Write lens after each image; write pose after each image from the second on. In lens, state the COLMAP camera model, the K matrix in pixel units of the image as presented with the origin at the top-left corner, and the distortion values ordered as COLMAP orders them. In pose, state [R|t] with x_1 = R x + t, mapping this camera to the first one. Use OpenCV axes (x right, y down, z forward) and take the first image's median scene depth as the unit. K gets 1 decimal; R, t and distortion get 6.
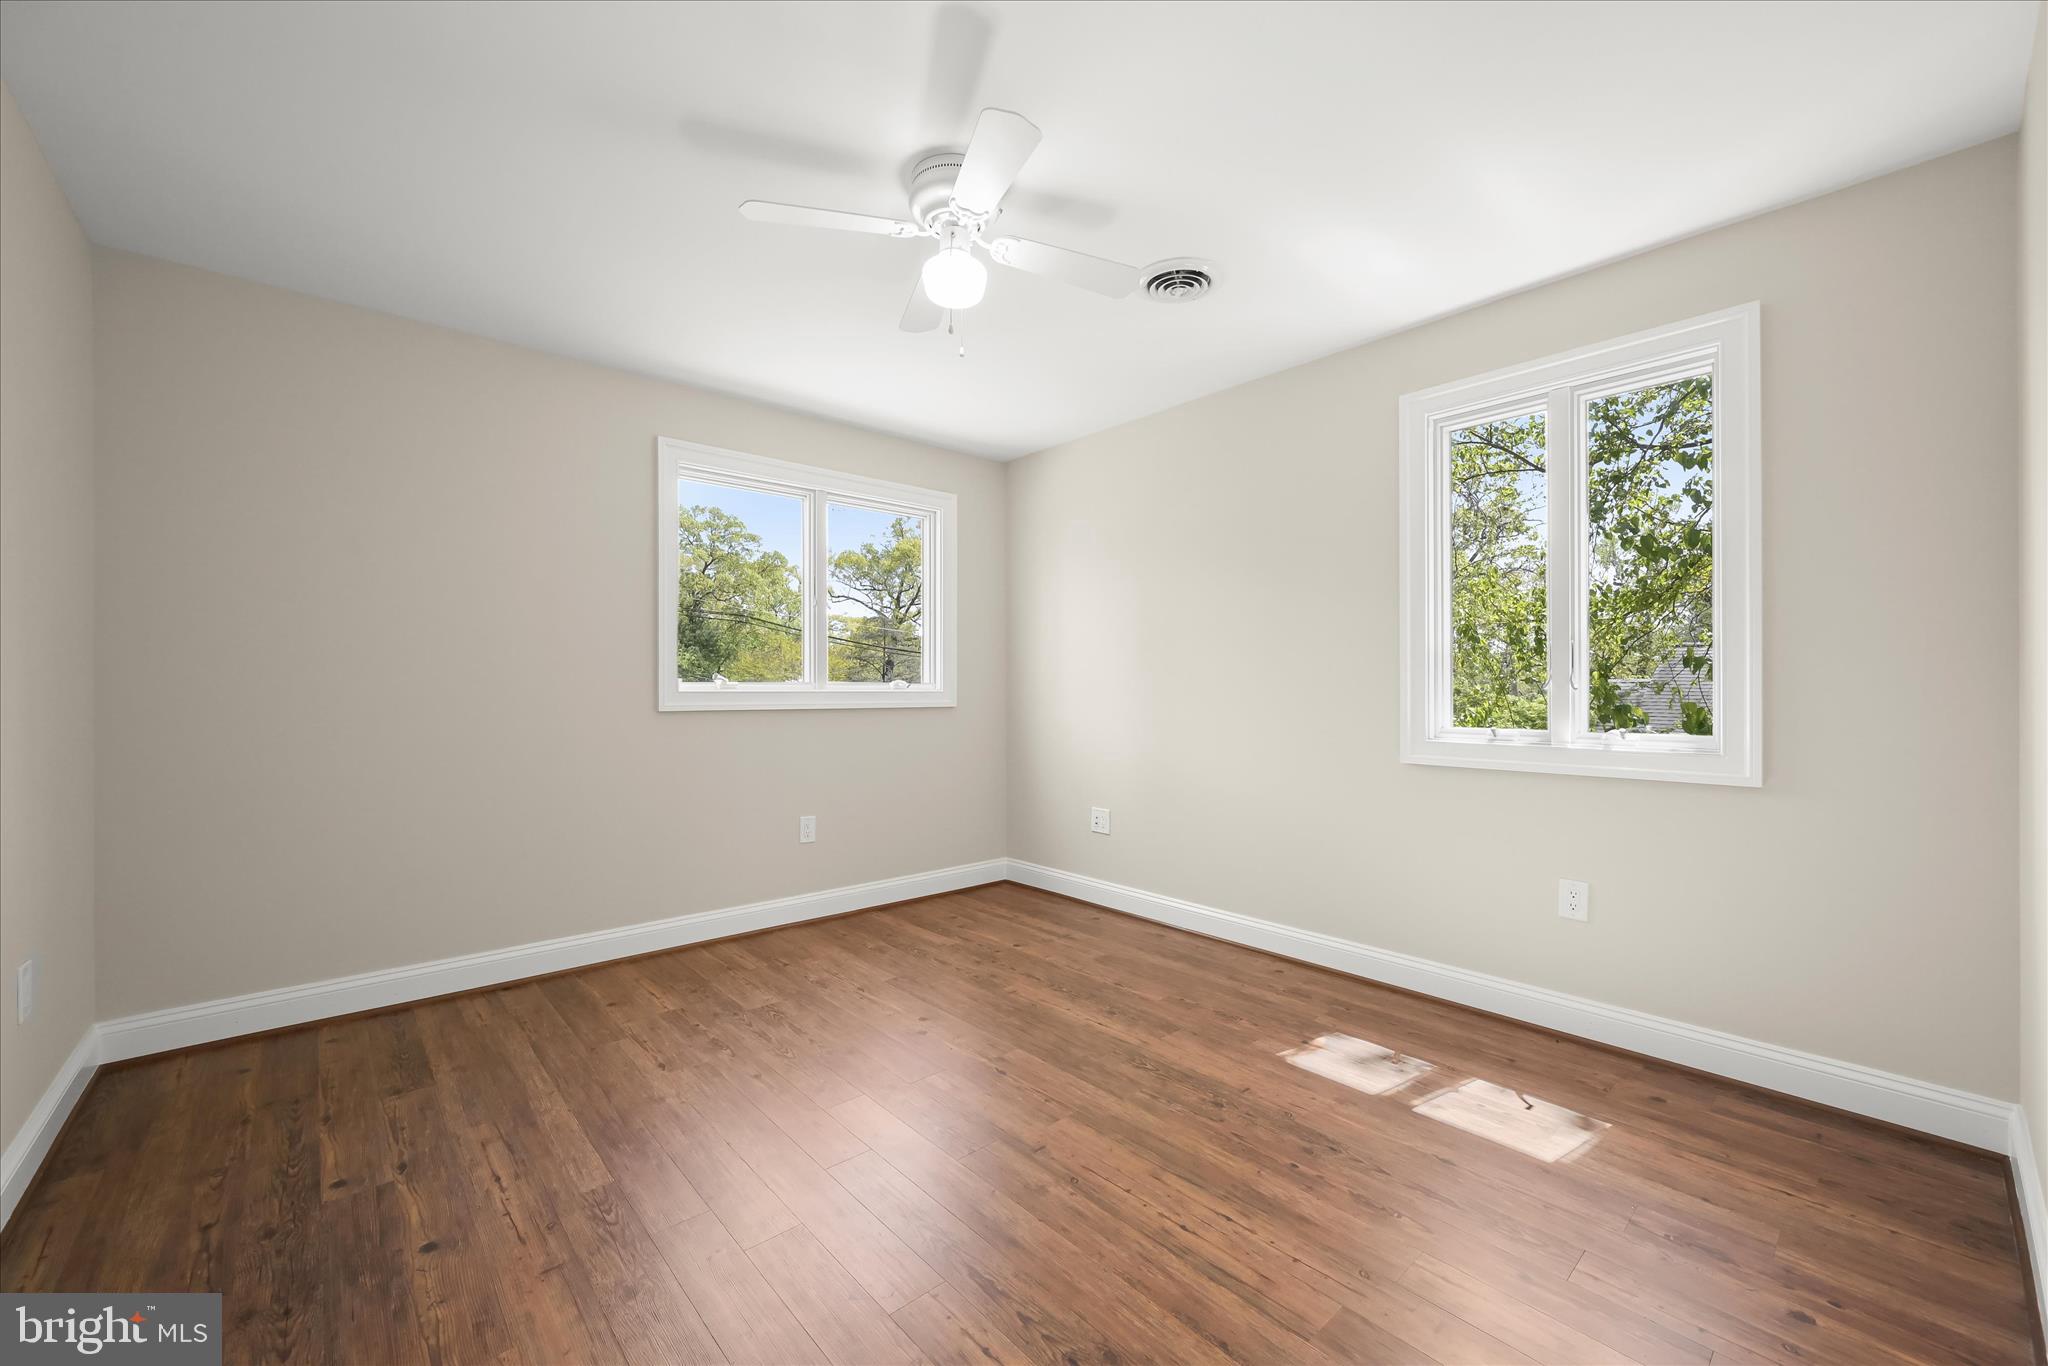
lens RADIAL K [[799.3, 0, 1023.0], [0, 799.3, 690.8], [0, 0, 1]] dist [-0.010170, -0.000507]
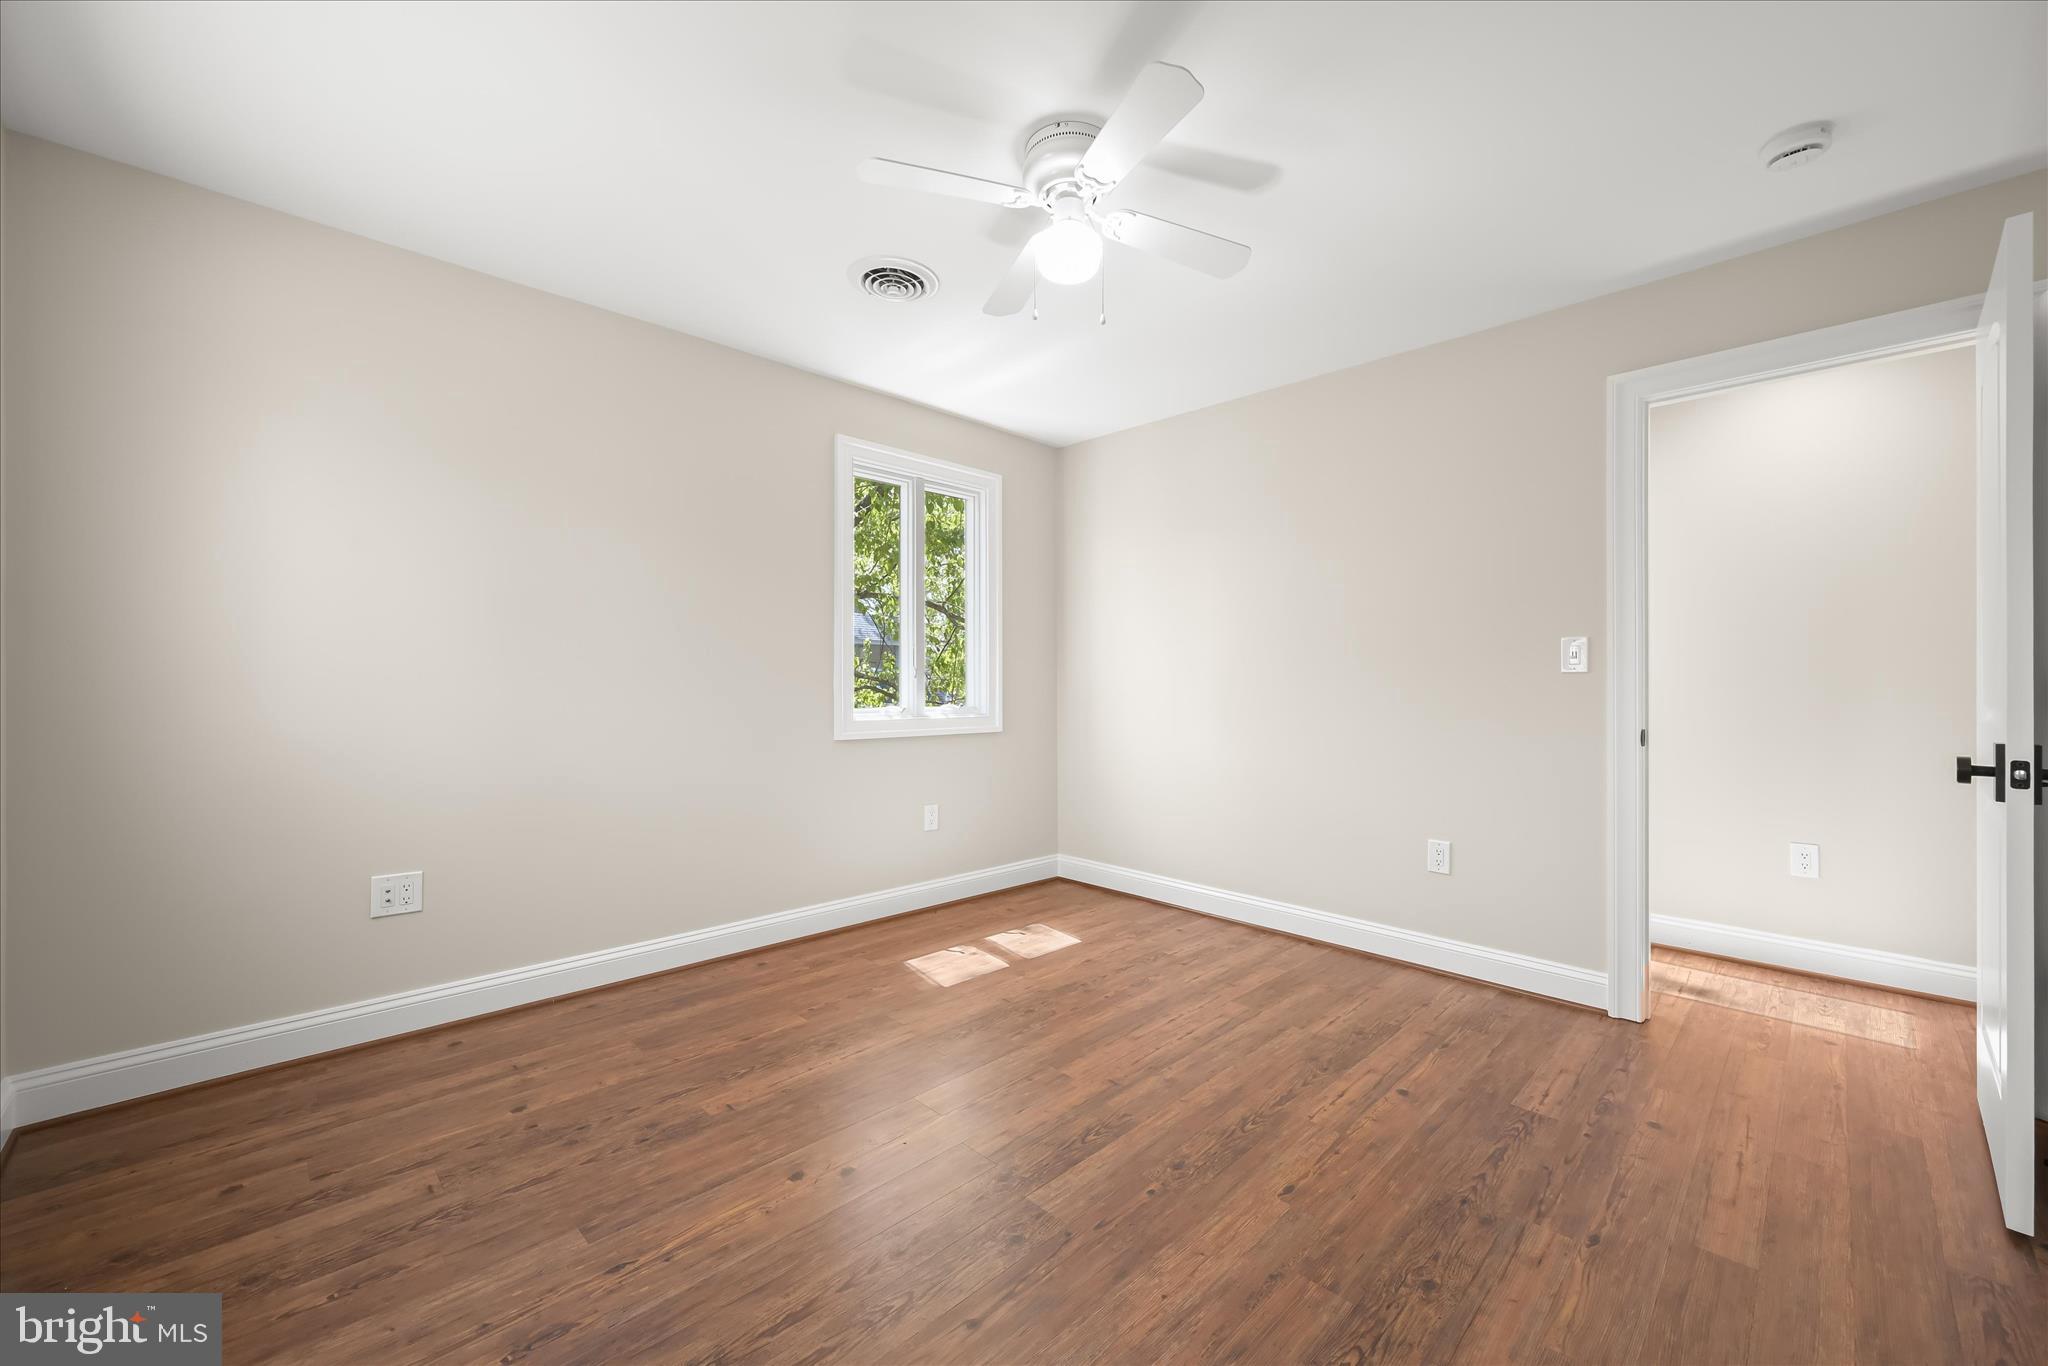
lens RADIAL K [[799.3, 0, 1022.0], [0, 799.3, 677.3], [0, 0, 1]] dist [-0.010170, -0.000507]
pose [[-0.047905, 0.001518, 0.998851, -0.771960], [-0.001916, 0.999997, -0.001611, -0.003130], [-0.998850, -0.001991, -0.047902, 0.820082]]
